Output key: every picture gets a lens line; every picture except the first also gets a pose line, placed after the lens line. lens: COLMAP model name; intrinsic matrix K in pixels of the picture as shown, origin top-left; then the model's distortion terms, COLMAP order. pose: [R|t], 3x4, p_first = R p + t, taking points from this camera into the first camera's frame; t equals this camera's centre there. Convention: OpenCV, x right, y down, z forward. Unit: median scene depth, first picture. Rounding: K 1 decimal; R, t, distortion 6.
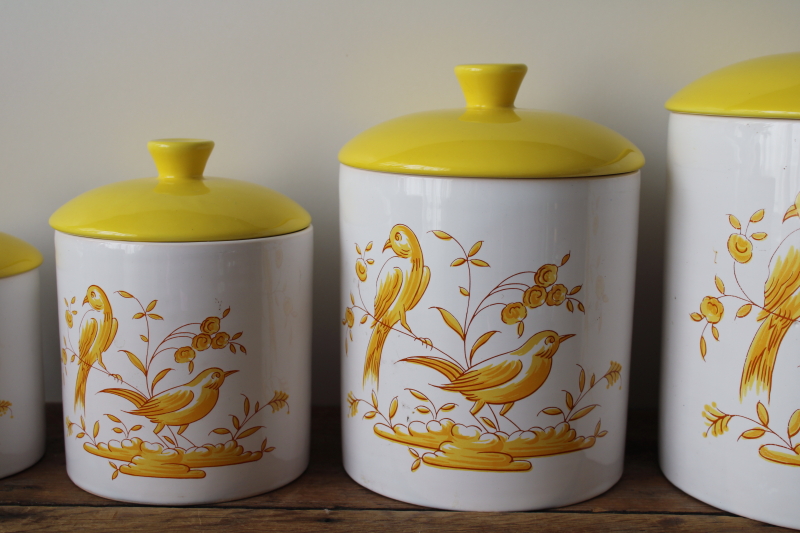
lens RADIAL K [[1183.3, 0, 399.7], [0, 1183.3, 271.7], [0, 0, 1]] dist [-0.021978, 0.000000]
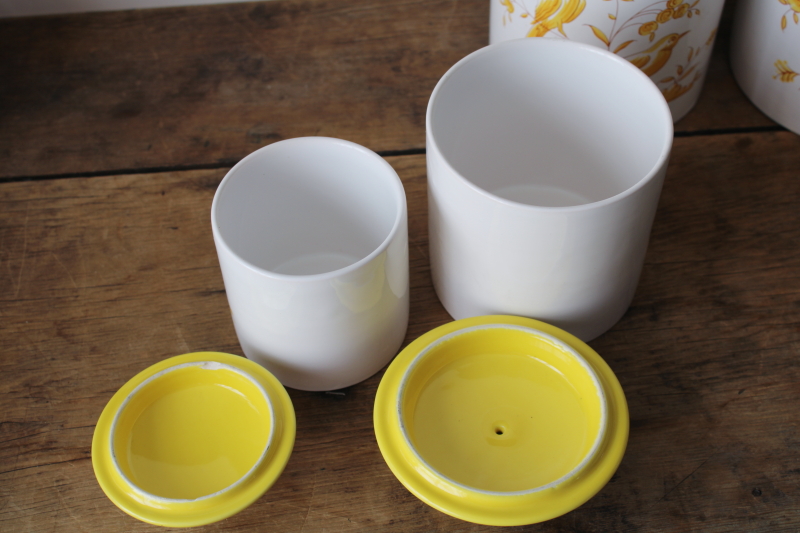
lens RADIAL K [[1183.3, 0, 404.9], [0, 1183.3, 263.5], [0, 0, 1]] dist [-0.021978, 0.000000]
pose [[0.996069, -0.084748, 0.025781, -0.222656], [0.047505, 0.756695, 0.652040, -0.618798], [-0.074767, -0.648252, 0.757746, -0.138105]]
